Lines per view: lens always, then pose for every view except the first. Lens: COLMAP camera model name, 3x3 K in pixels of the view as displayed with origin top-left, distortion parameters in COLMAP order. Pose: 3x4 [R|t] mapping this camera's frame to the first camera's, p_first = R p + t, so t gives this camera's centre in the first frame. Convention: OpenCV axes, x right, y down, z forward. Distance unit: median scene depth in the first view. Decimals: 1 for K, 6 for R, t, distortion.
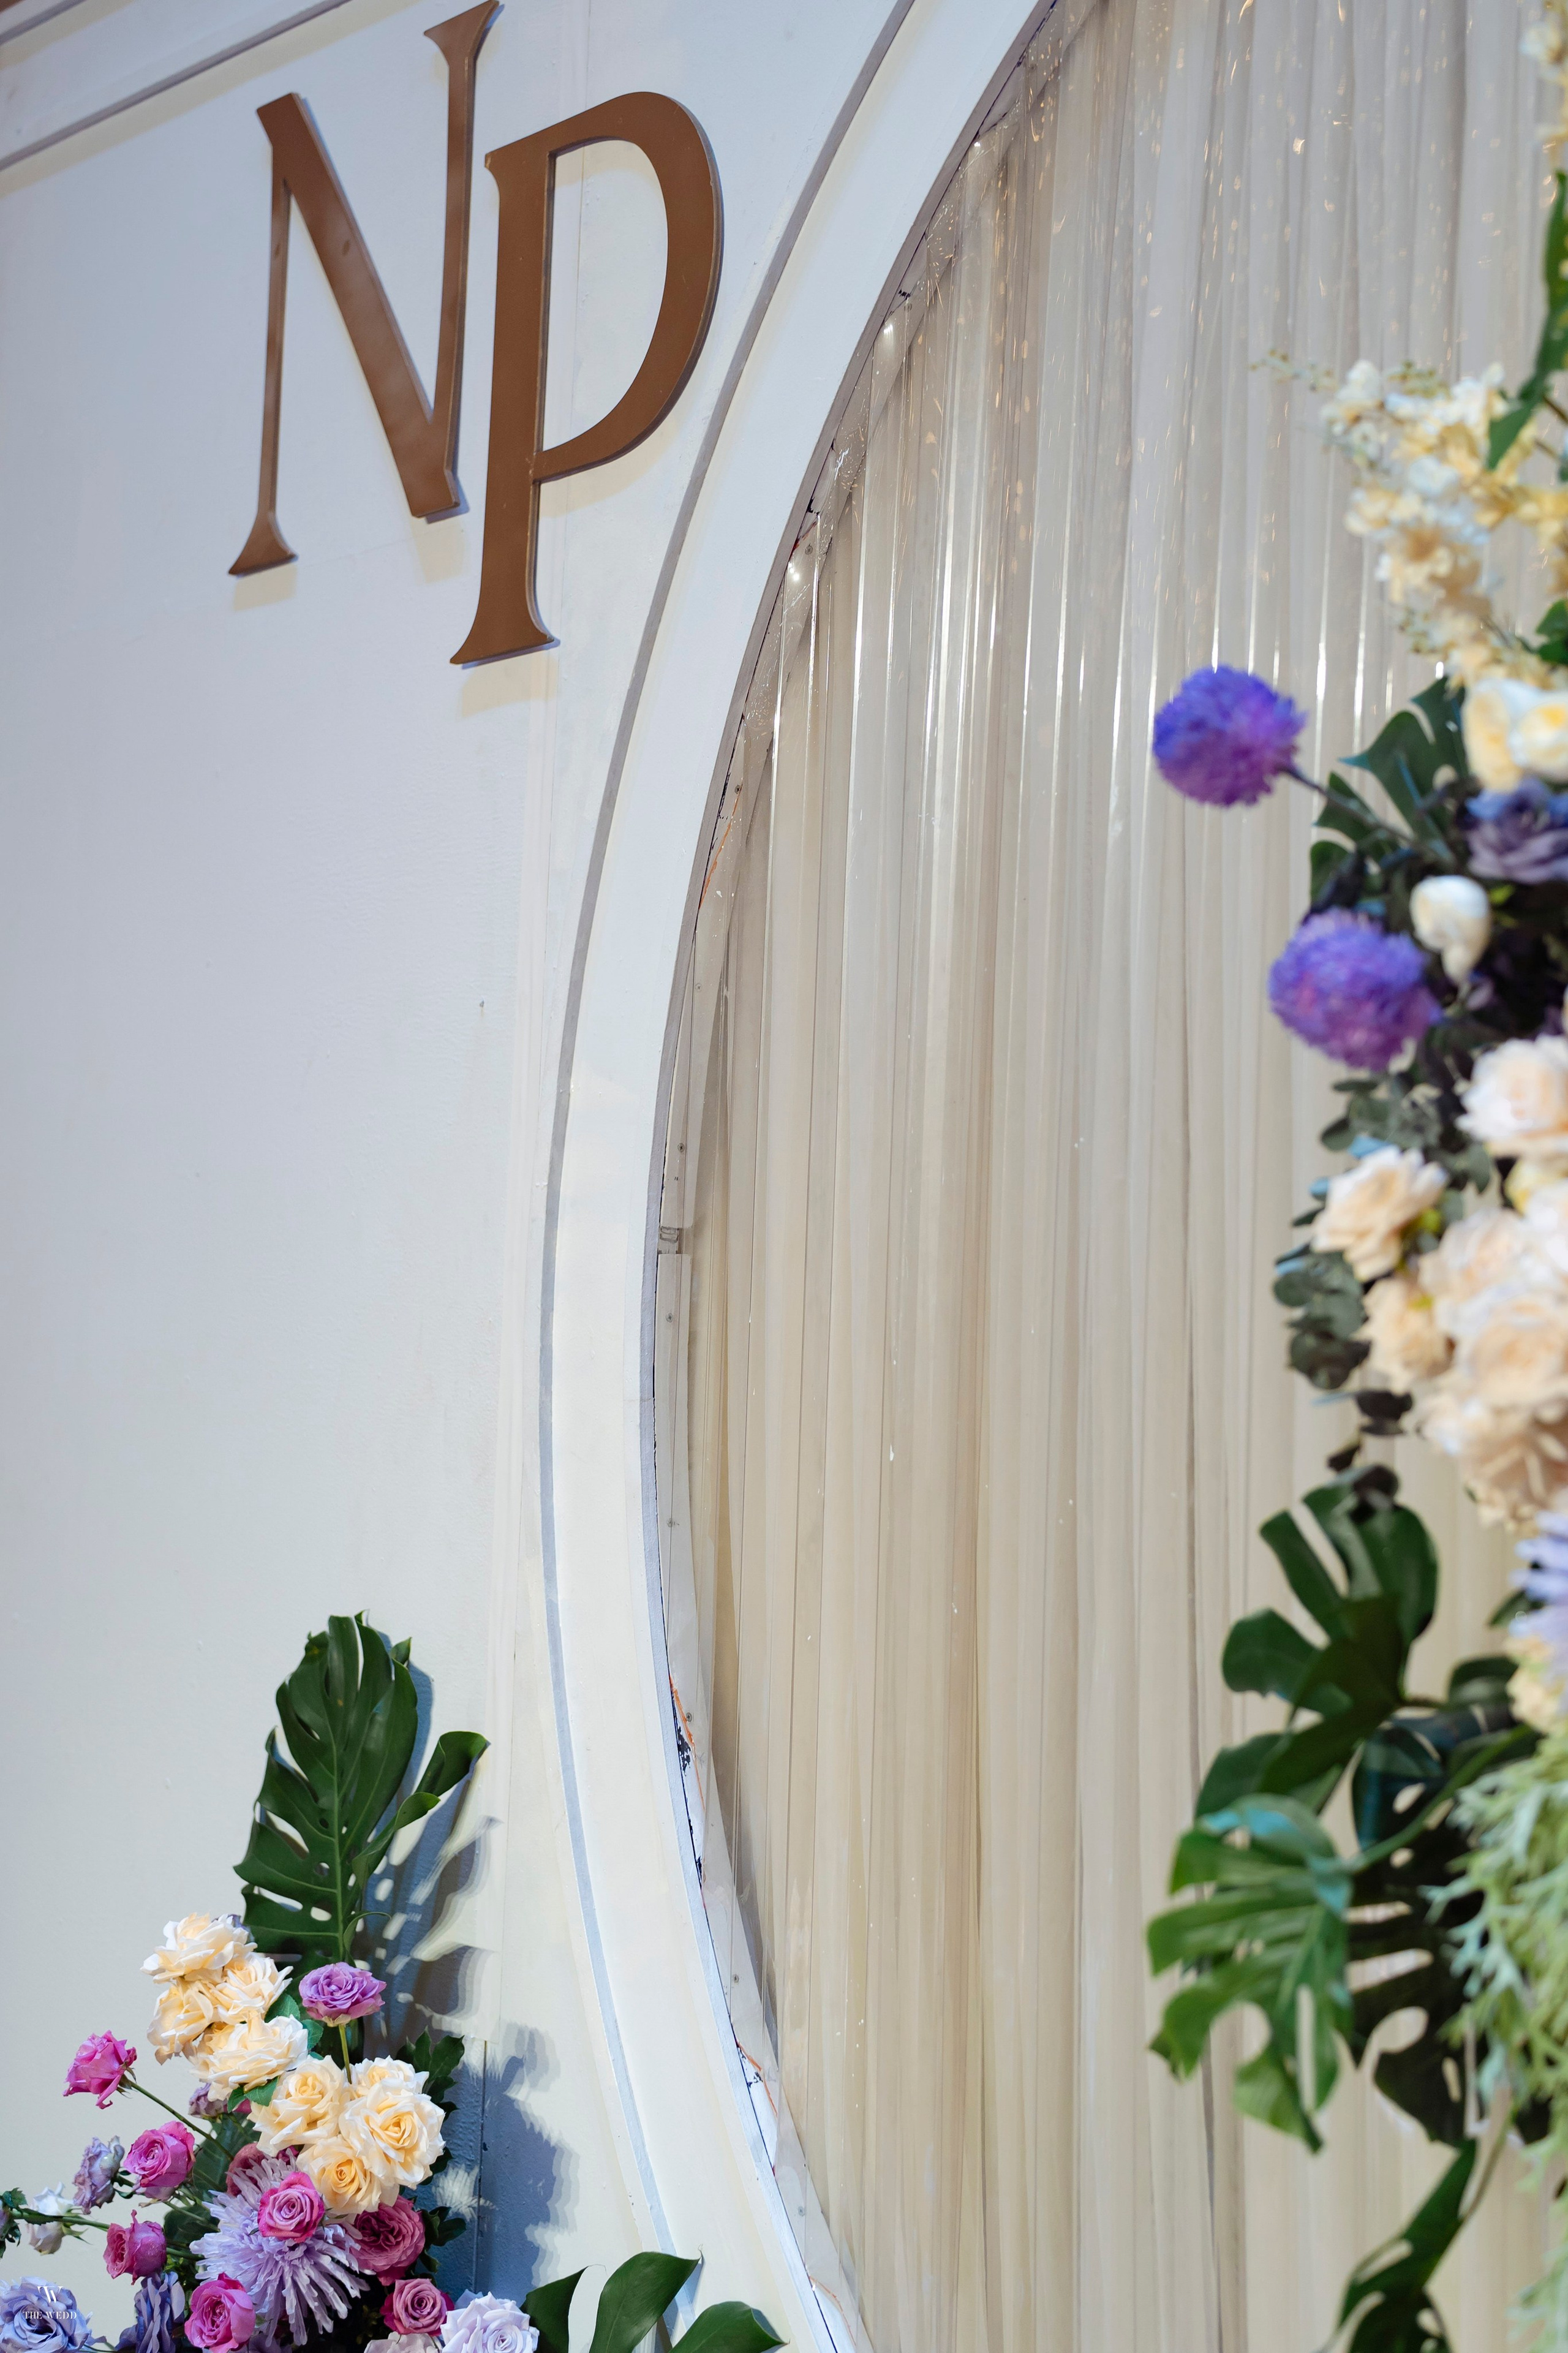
lens RADIAL K [[3617.1, 0, 785.8], [0, 3617.1, 1104.6], [0, 0, 1]] dist [-0.026132, 0.078532]
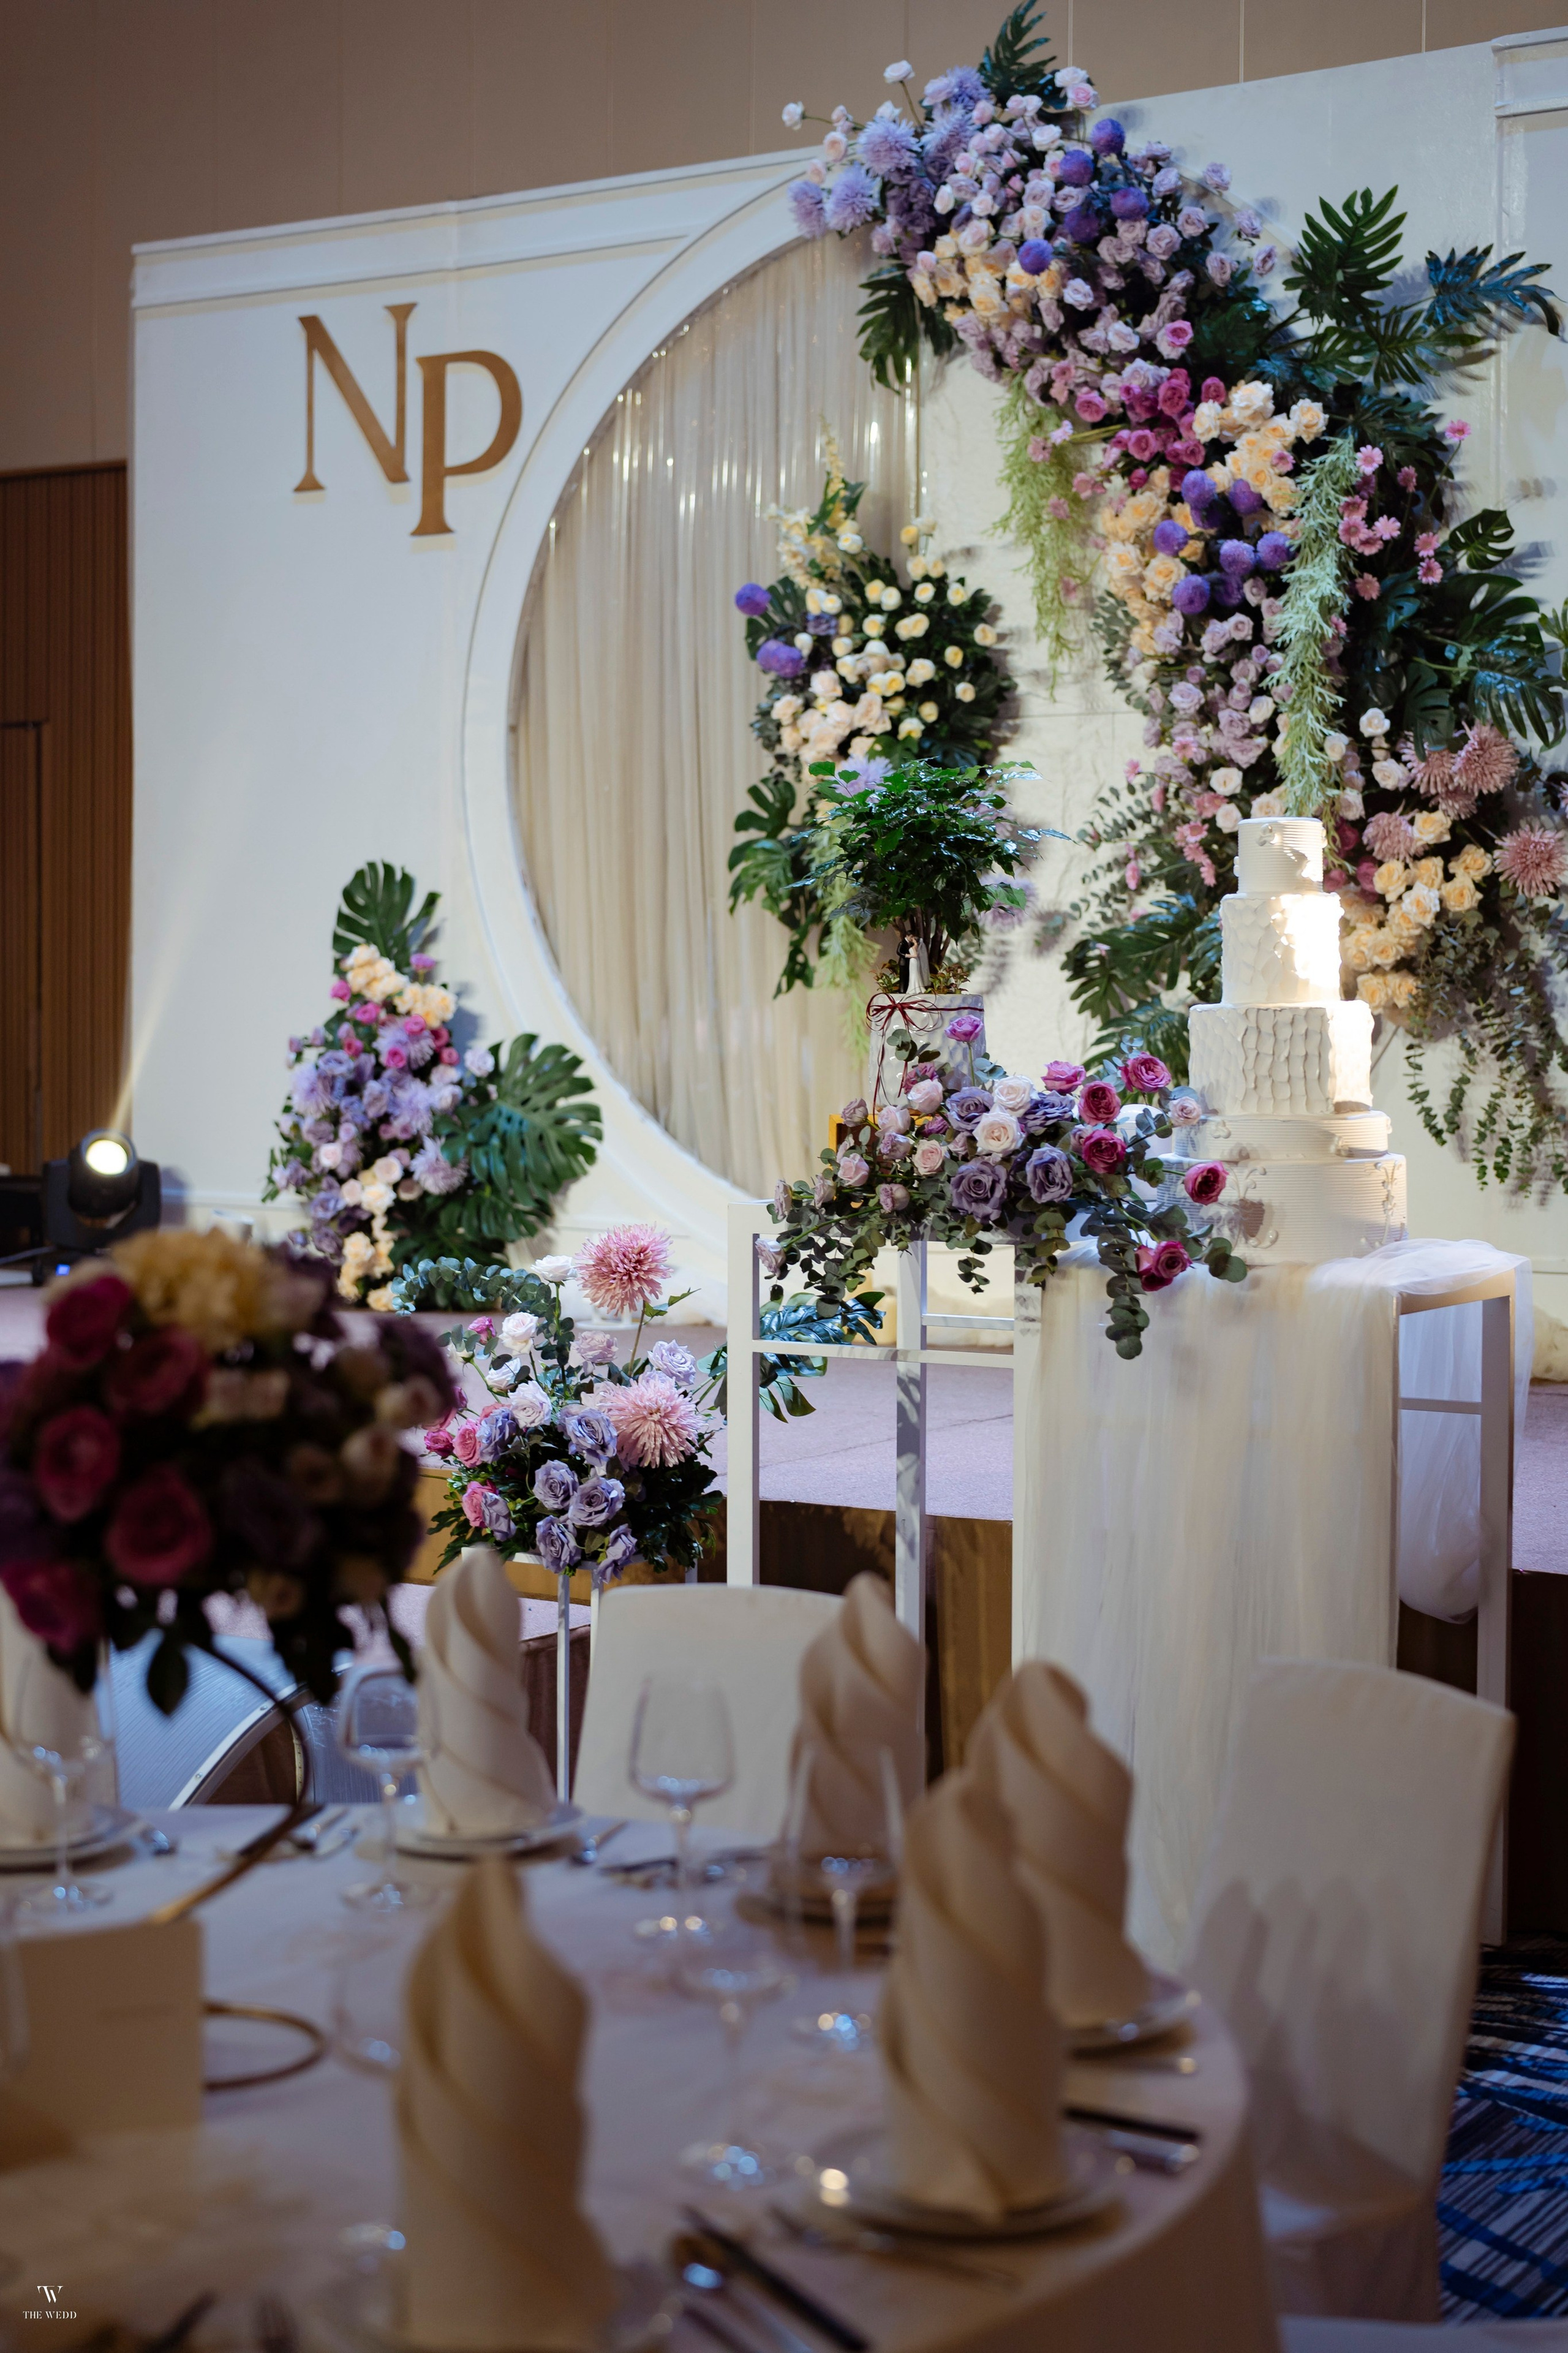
lens RADIAL K [[3380.7, 0, 801.0], [0, 3380.7, 1180.6], [0, 0, 1]] dist [-0.056940, 0.065426]
pose [[0.946587, -0.043746, 0.319468, -0.784521], [-0.002283, 0.989820, 0.142304, 0.008065], [-0.322441, -0.135433, 0.936851, -1.987592]]
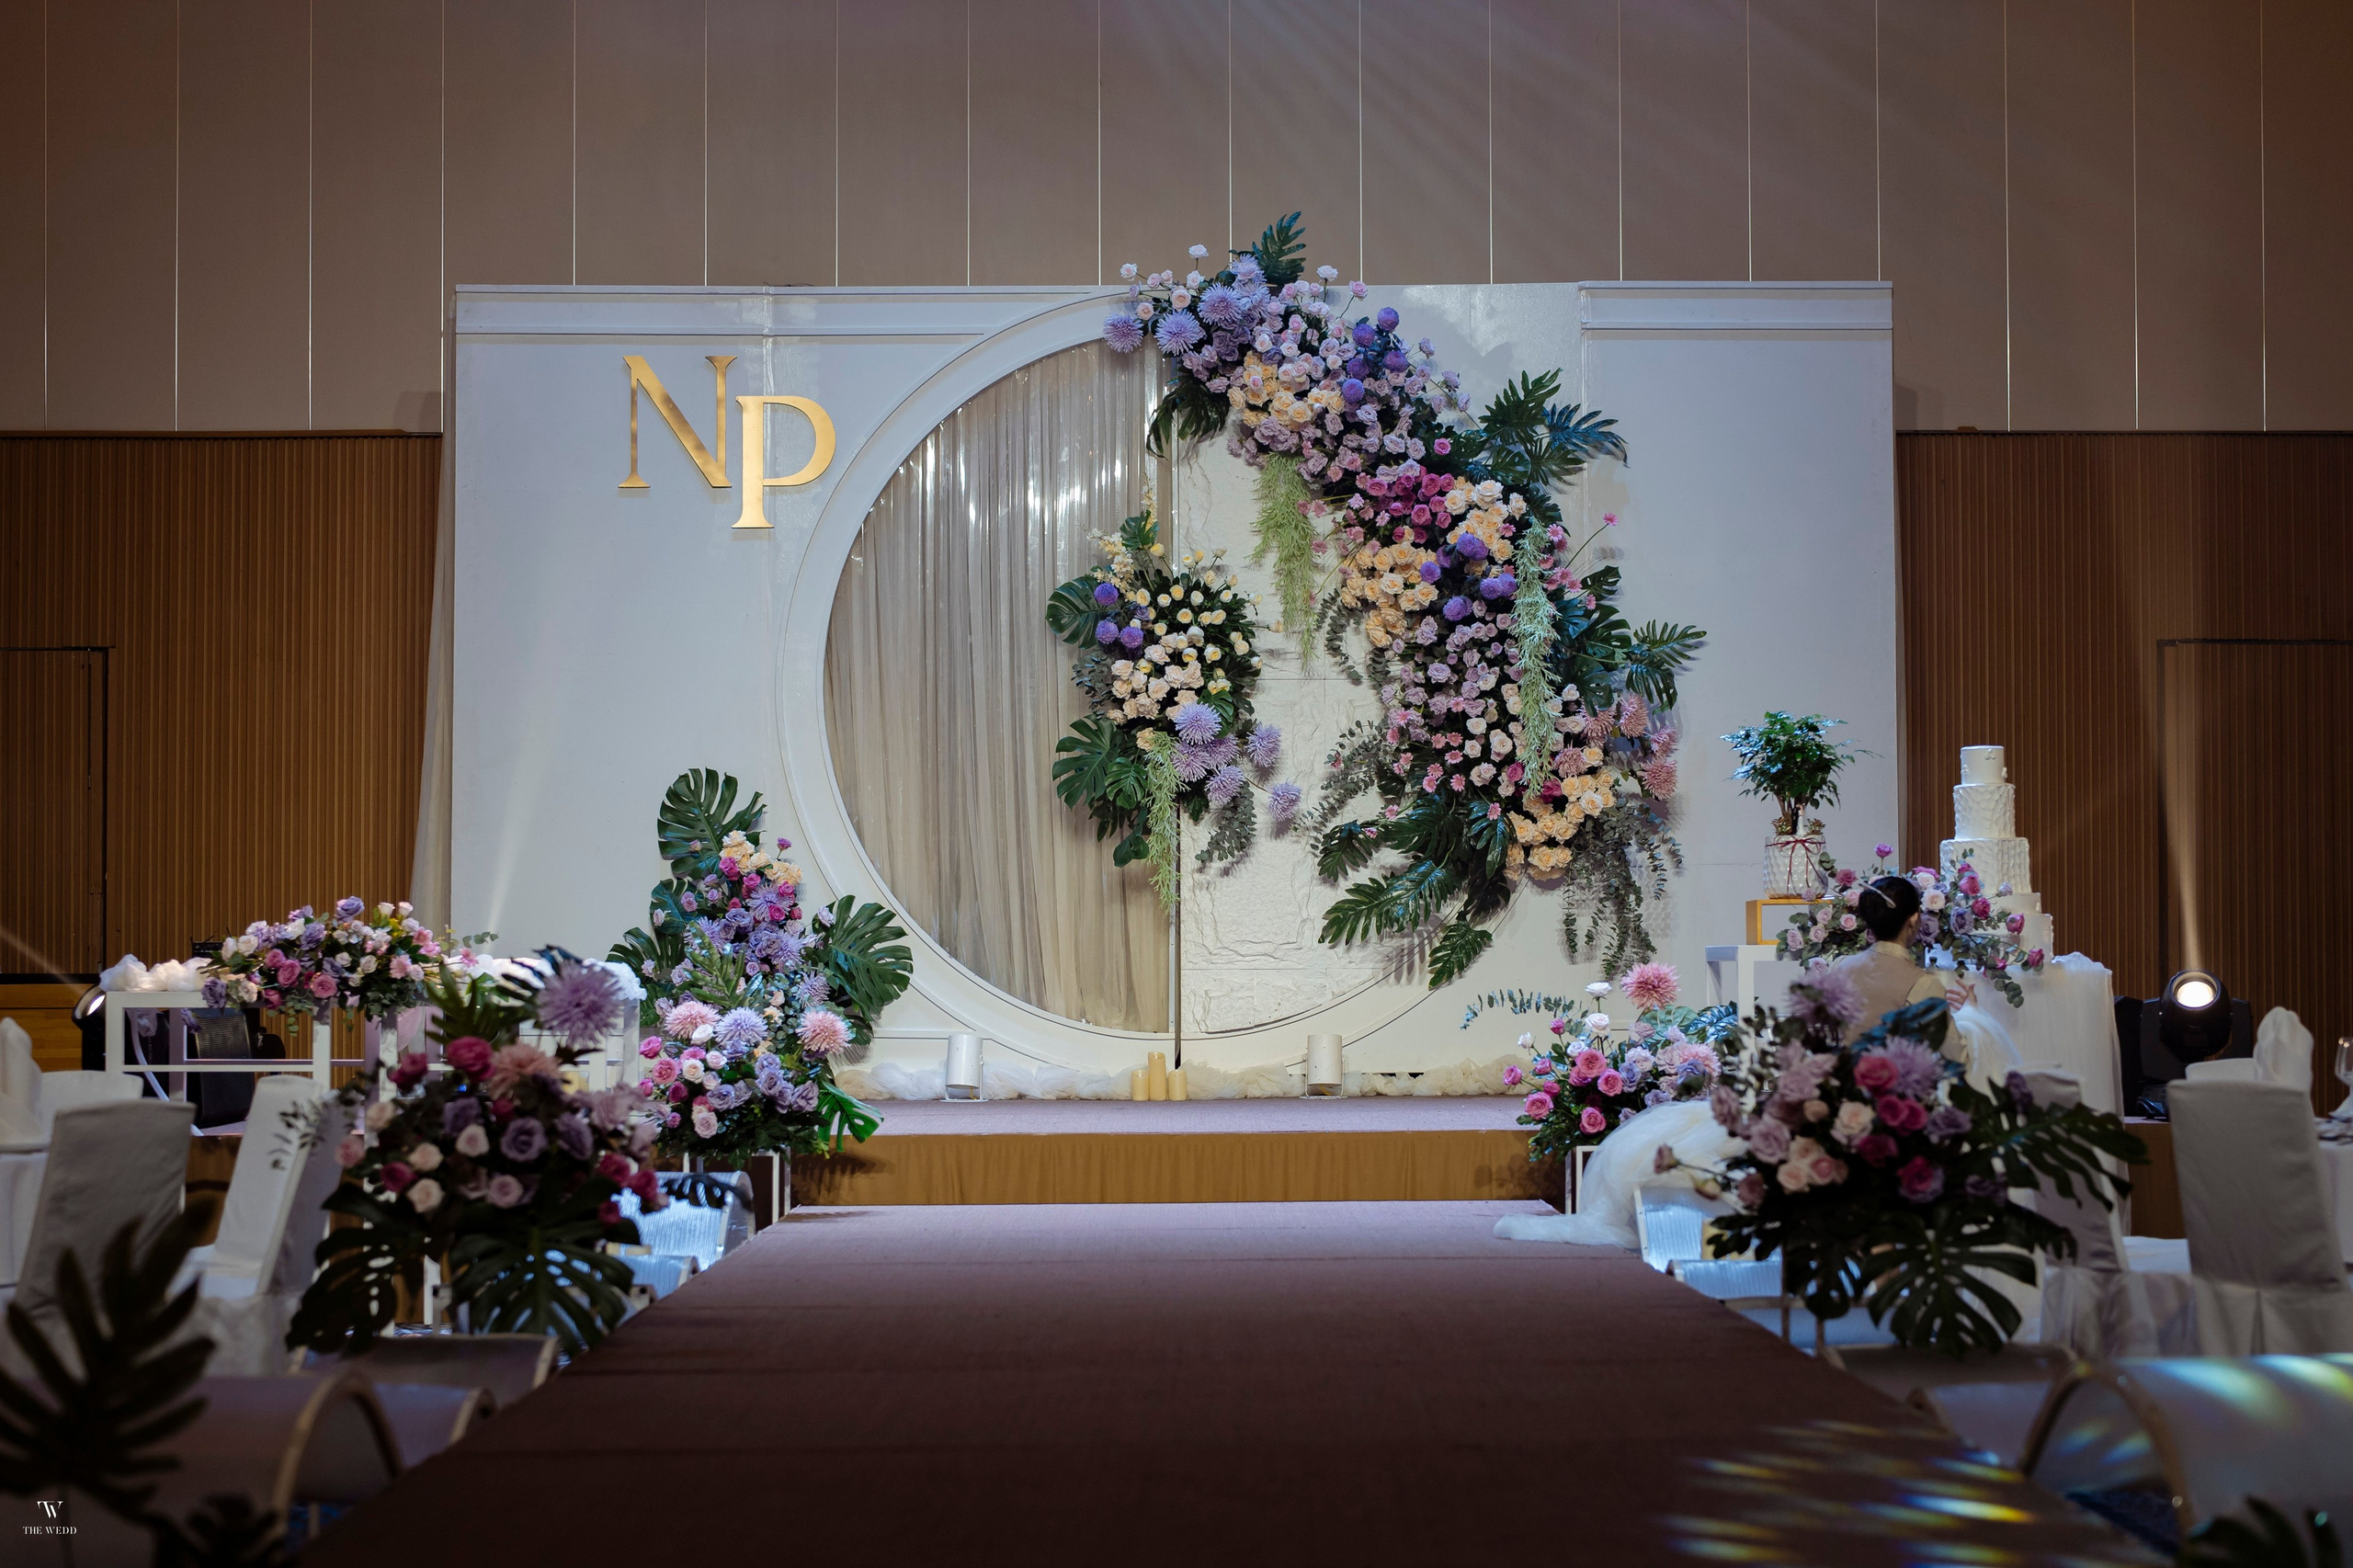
lens RADIAL K [[3381.7, 0, 1176.5], [0, 3381.7, 784.0], [0, 0, 1]] dist [-0.008130, 0.009087]
pose [[0.623089, 0.002890, 0.782145, -3.051711], [-0.038786, 0.998877, 0.027208, 0.044684], [-0.781188, -0.047289, 0.622502, -1.928445]]
